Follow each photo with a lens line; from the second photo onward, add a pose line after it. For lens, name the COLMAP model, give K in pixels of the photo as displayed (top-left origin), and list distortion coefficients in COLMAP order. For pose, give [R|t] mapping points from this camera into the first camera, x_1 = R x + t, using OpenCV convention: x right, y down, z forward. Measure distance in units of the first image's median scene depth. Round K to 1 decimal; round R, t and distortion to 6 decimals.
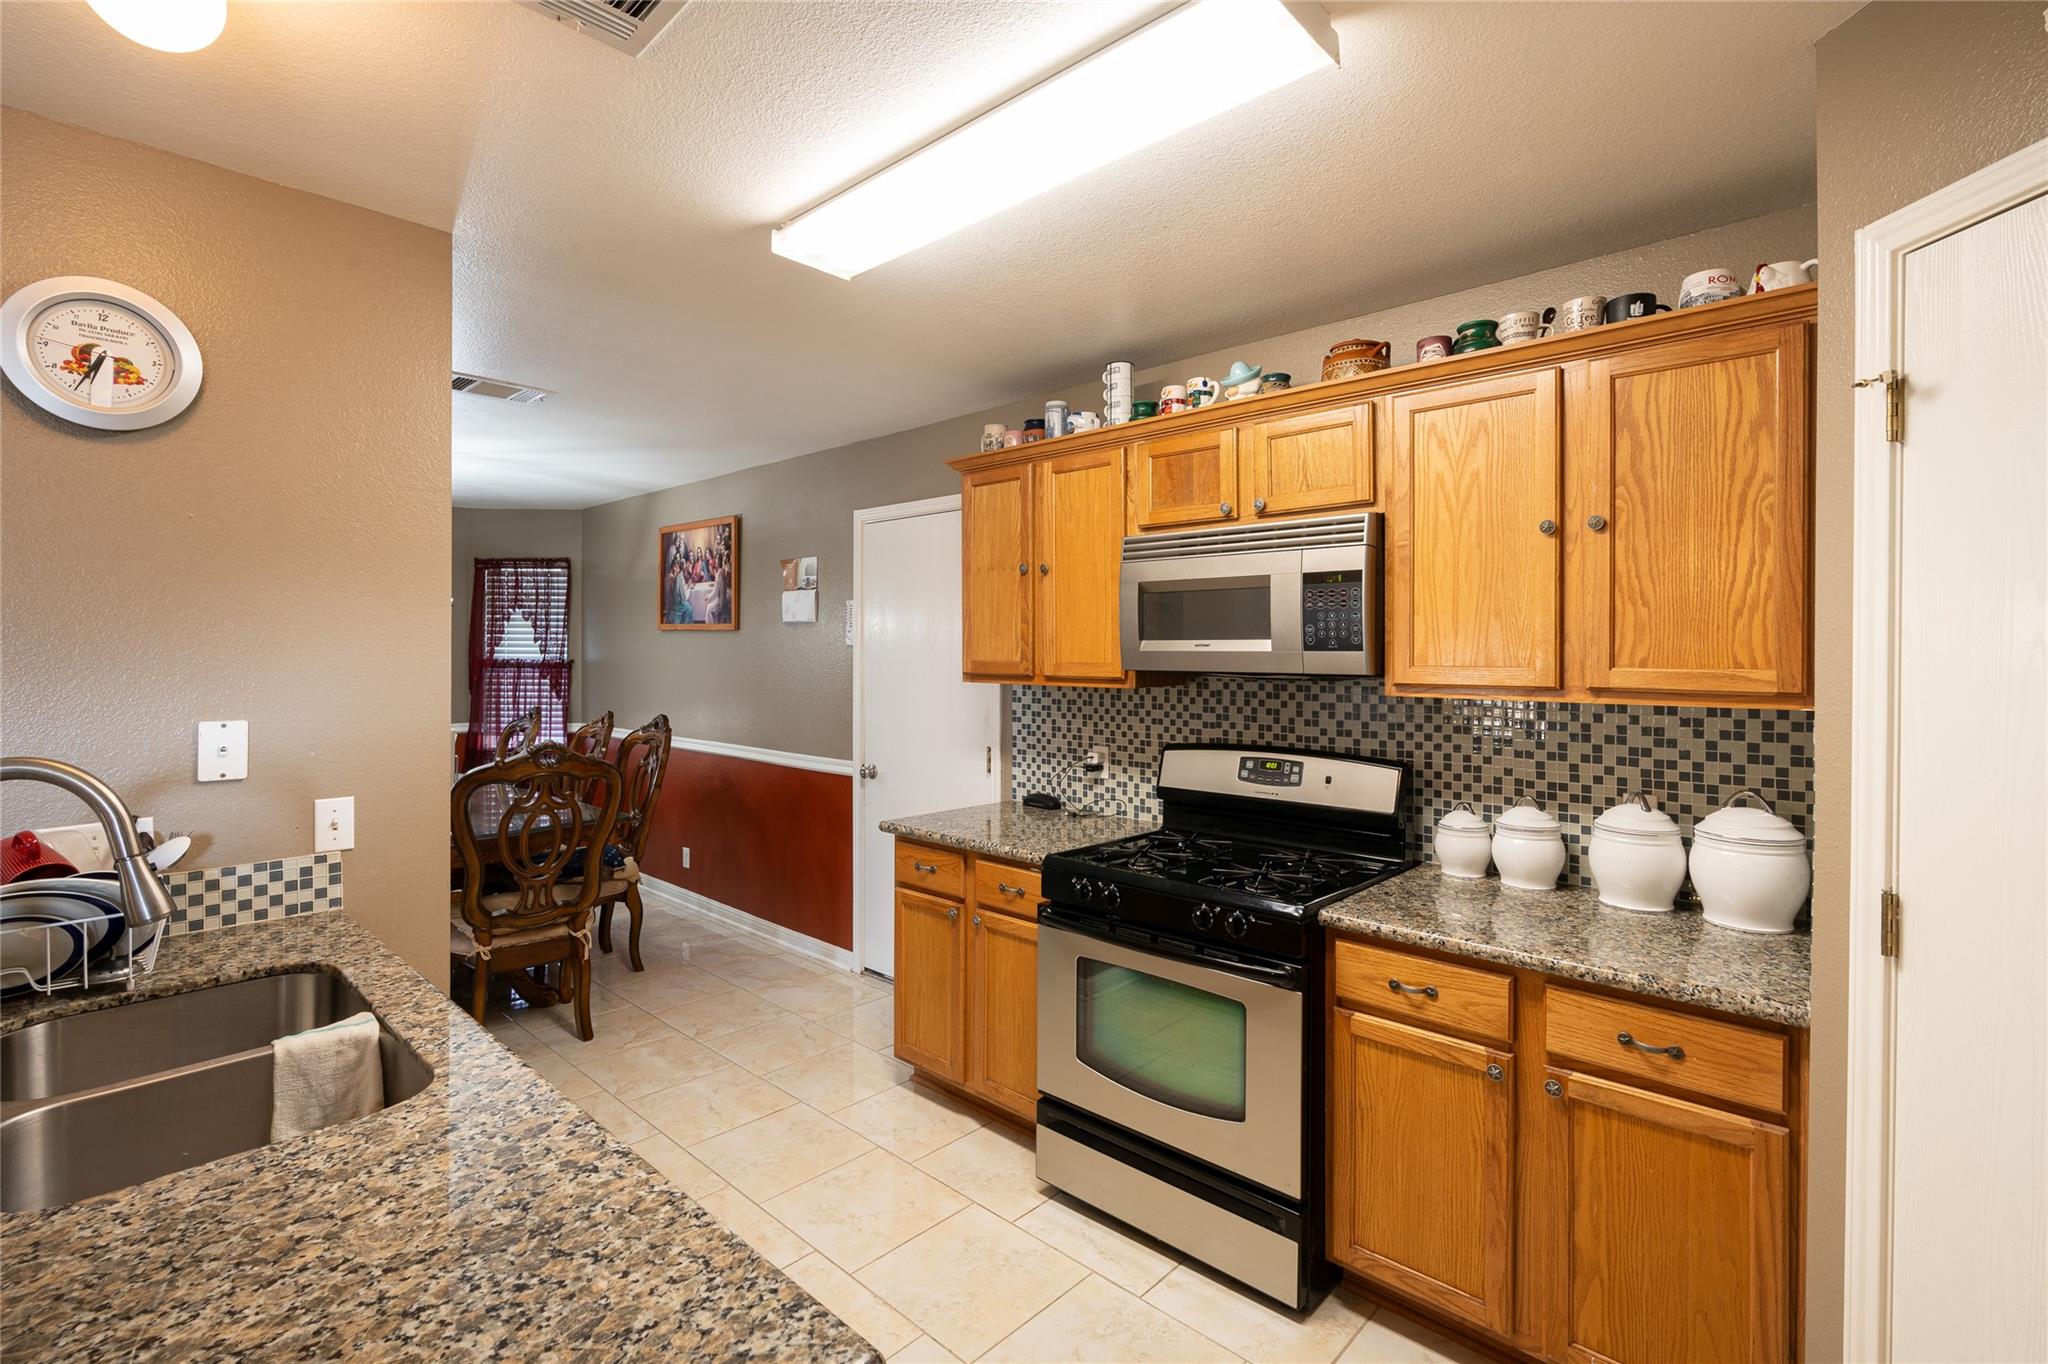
lens RADIAL K [[939.0, 0, 1027.6], [0, 939.0, 667.6], [0, 0, 1]] dist [-0.007458, -0.000124]
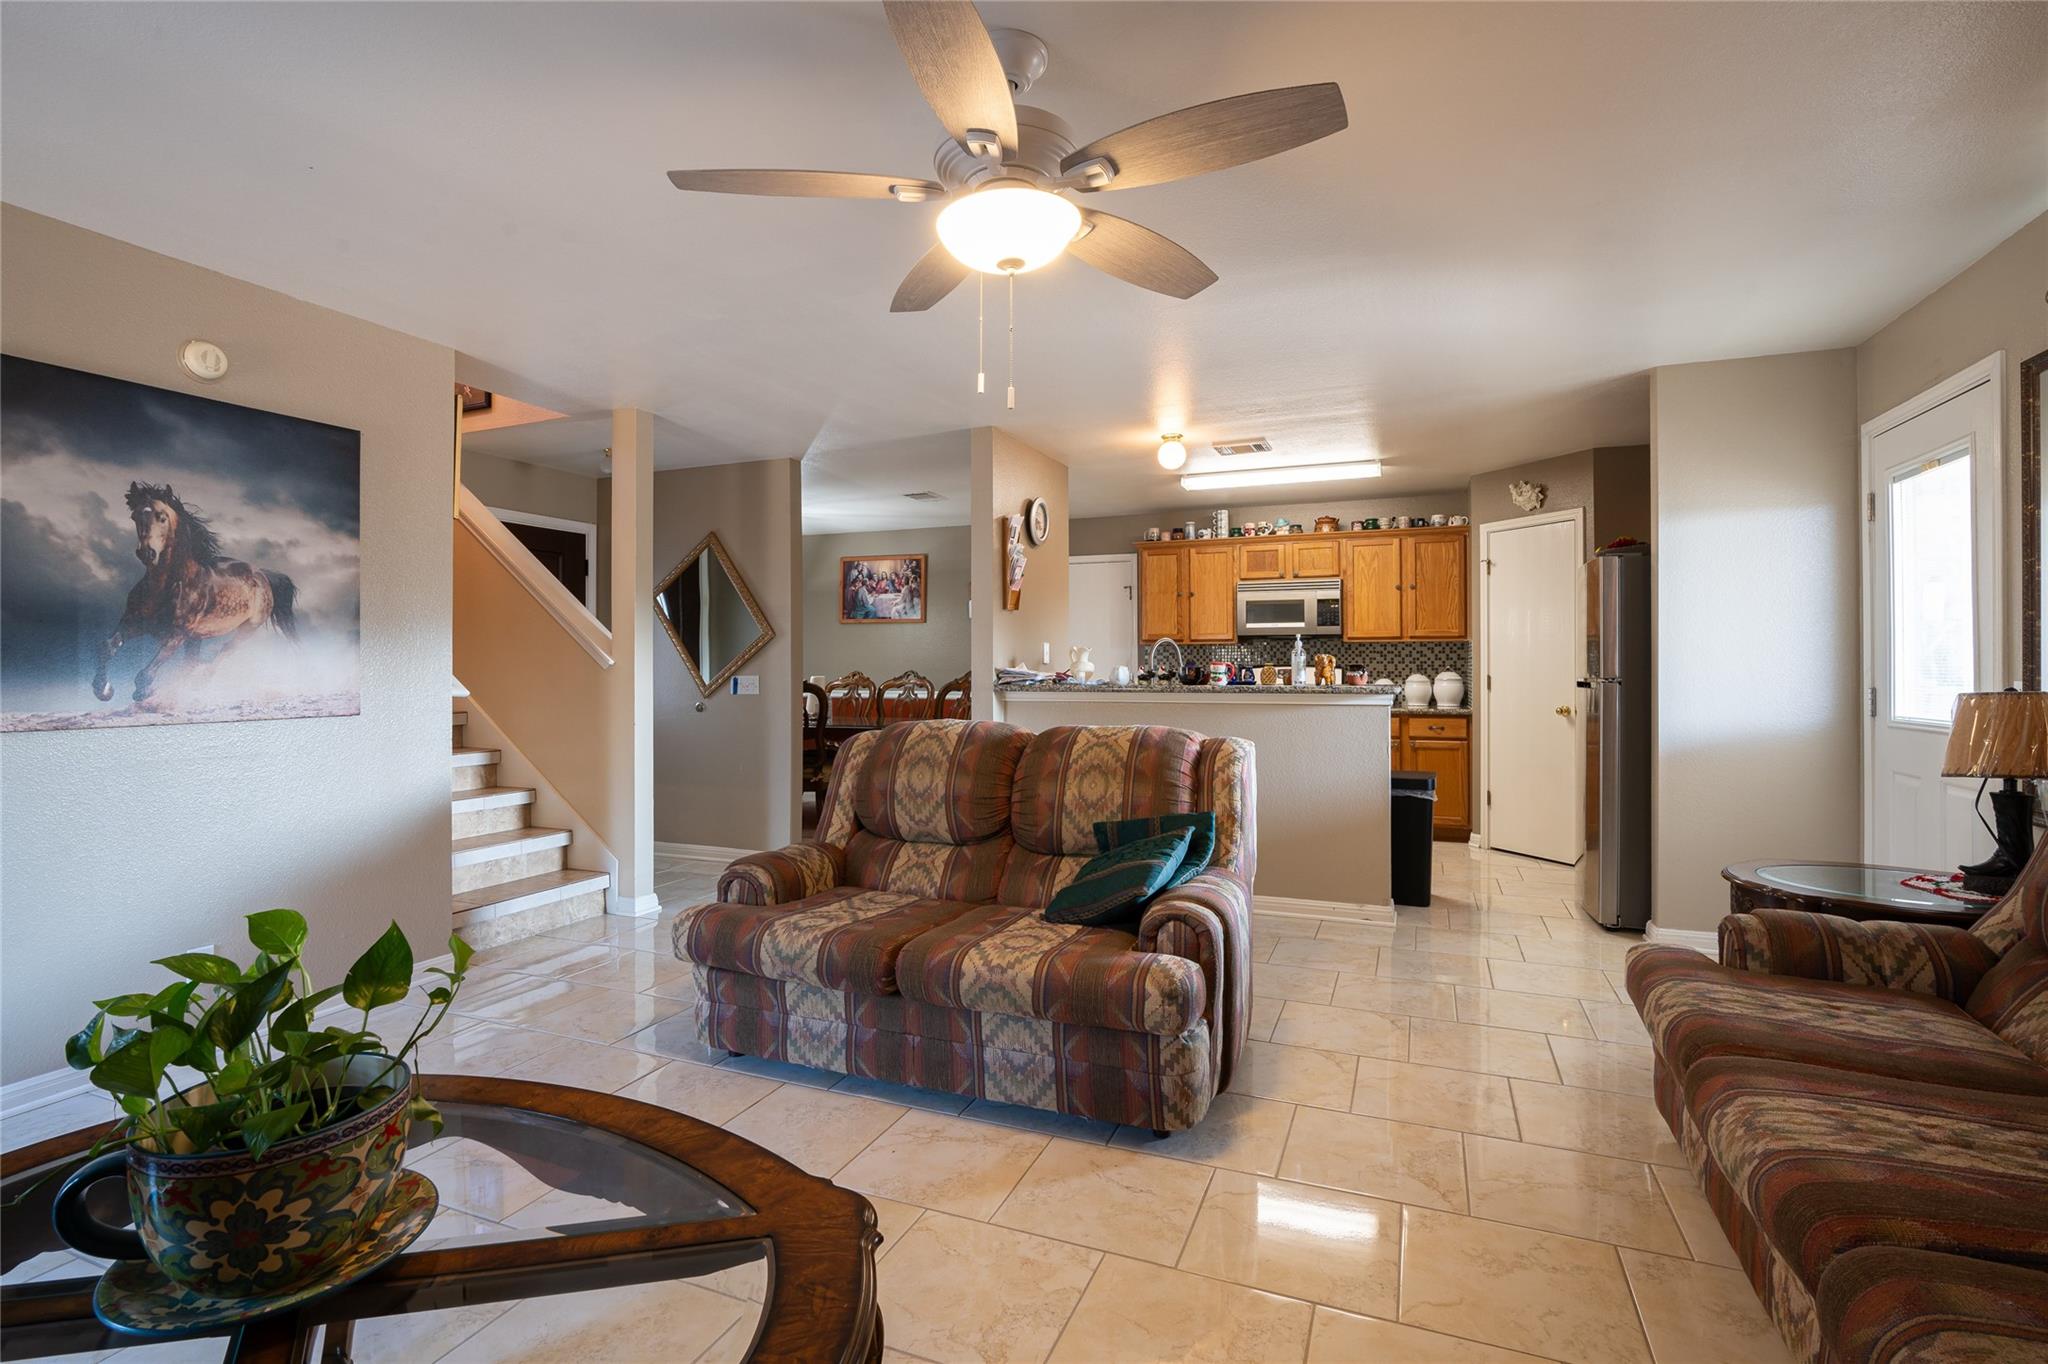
lens RADIAL K [[954.7, 0, 1031.2], [0, 954.7, 674.1], [0, 0, 1]] dist [-0.026483, -0.000122]
pose [[0.935233, -0.006210, 0.353979, -1.227554], [0.009631, 0.999922, -0.007904, 0.113040], [-0.353902, 0.010801, 0.935220, -1.111323]]
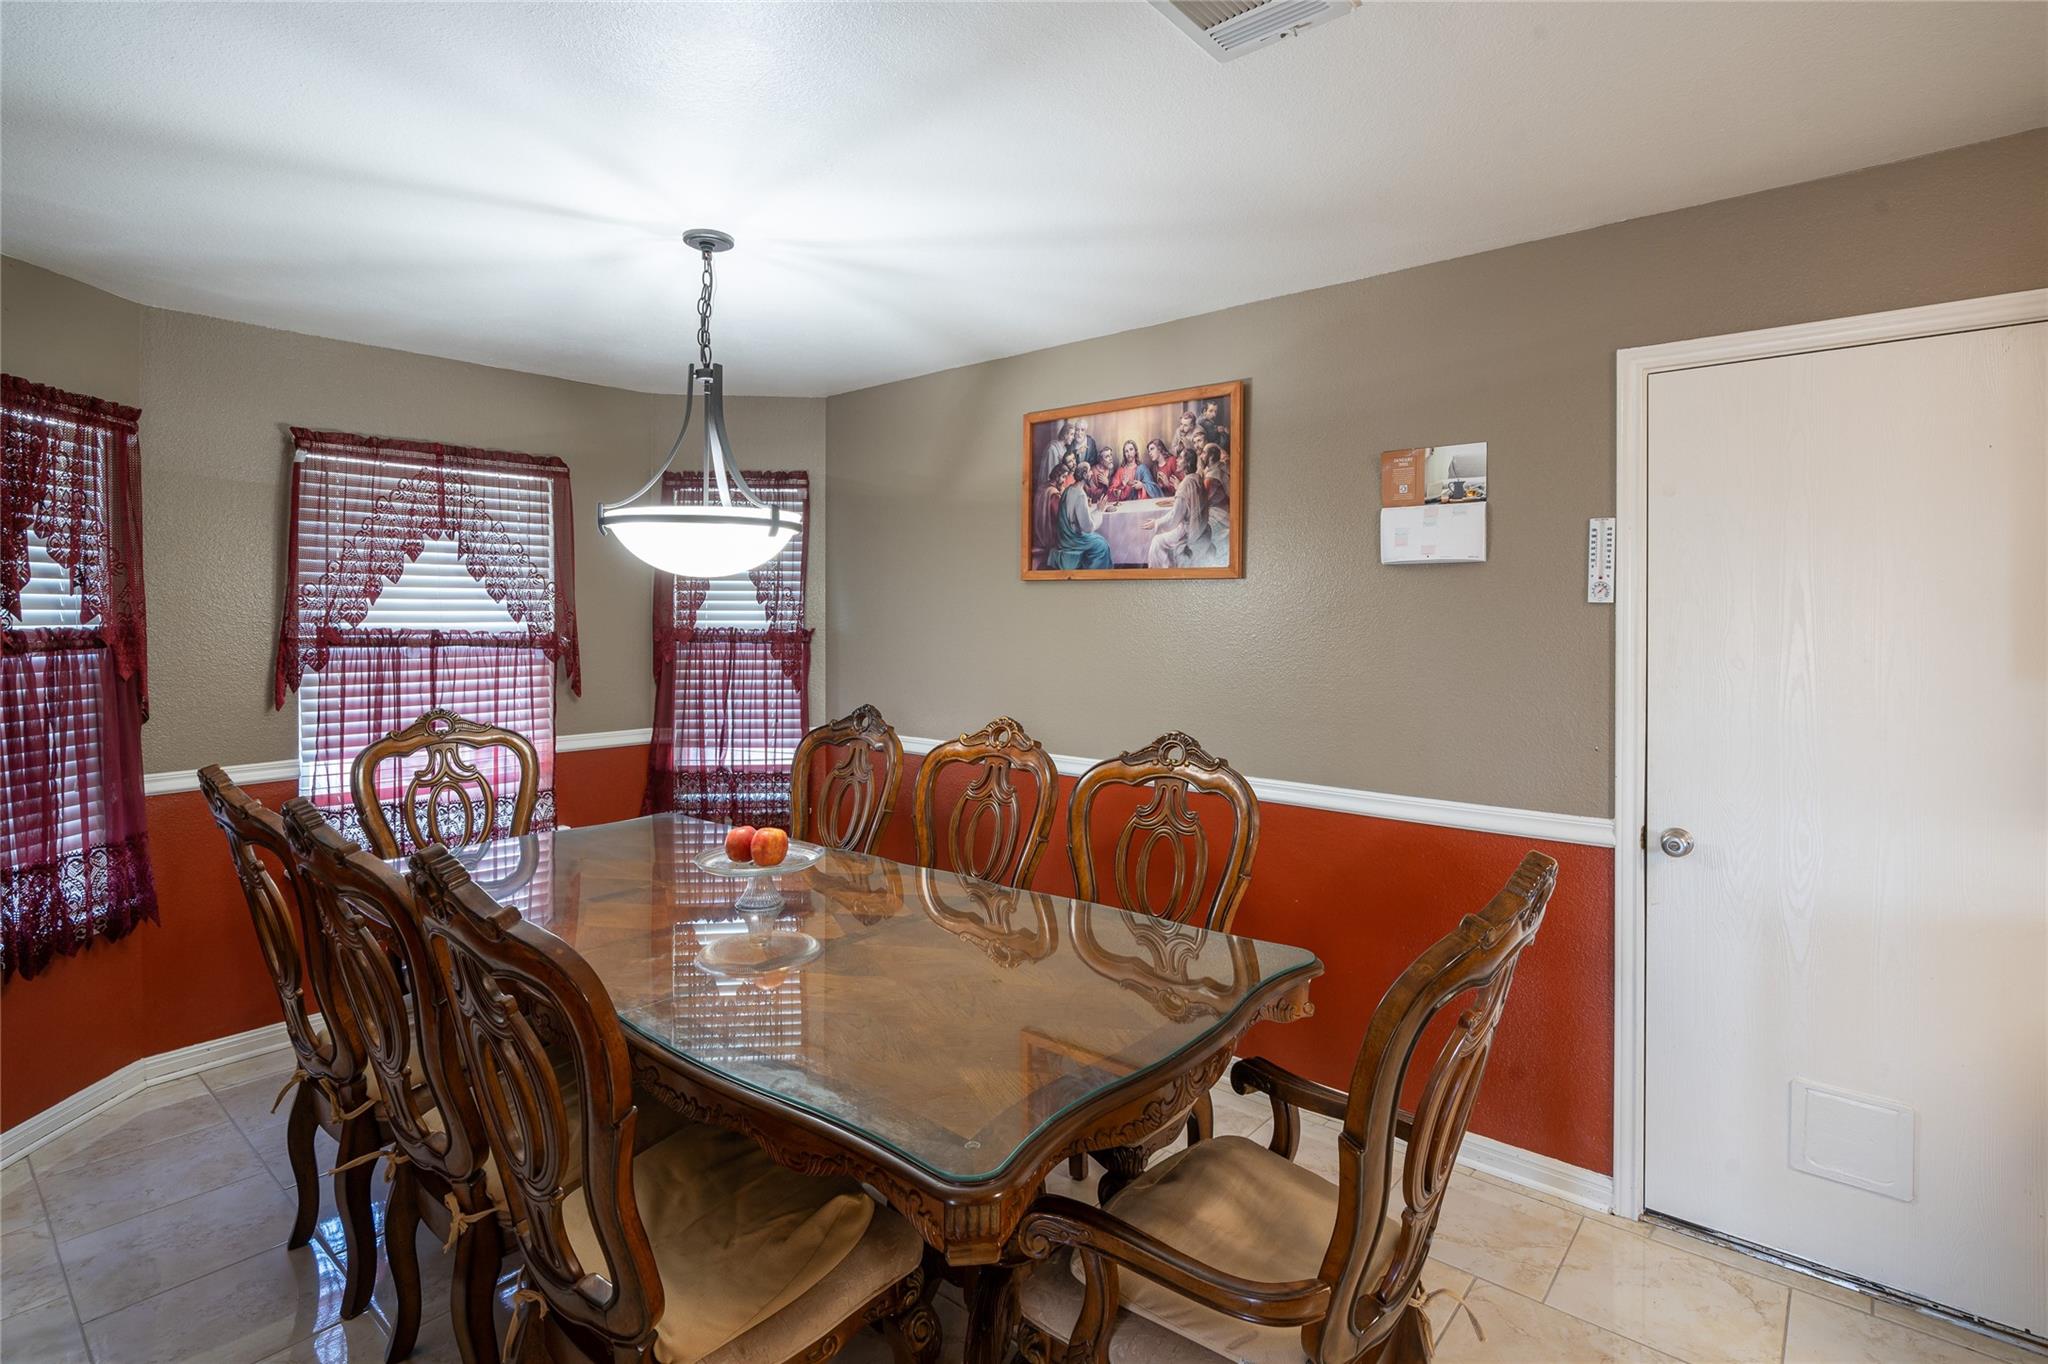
lens RADIAL K [[984.7, 0, 1055.0], [0, 984.7, 617.5], [0, 0, 1]] dist [-0.021489, -0.000101]
pose [[0.997967, -0.003549, 0.063641, -0.771018], [0.004414, 0.999900, -0.013464, -0.013453], [-0.063587, 0.013717, 0.997882, 0.666643]]
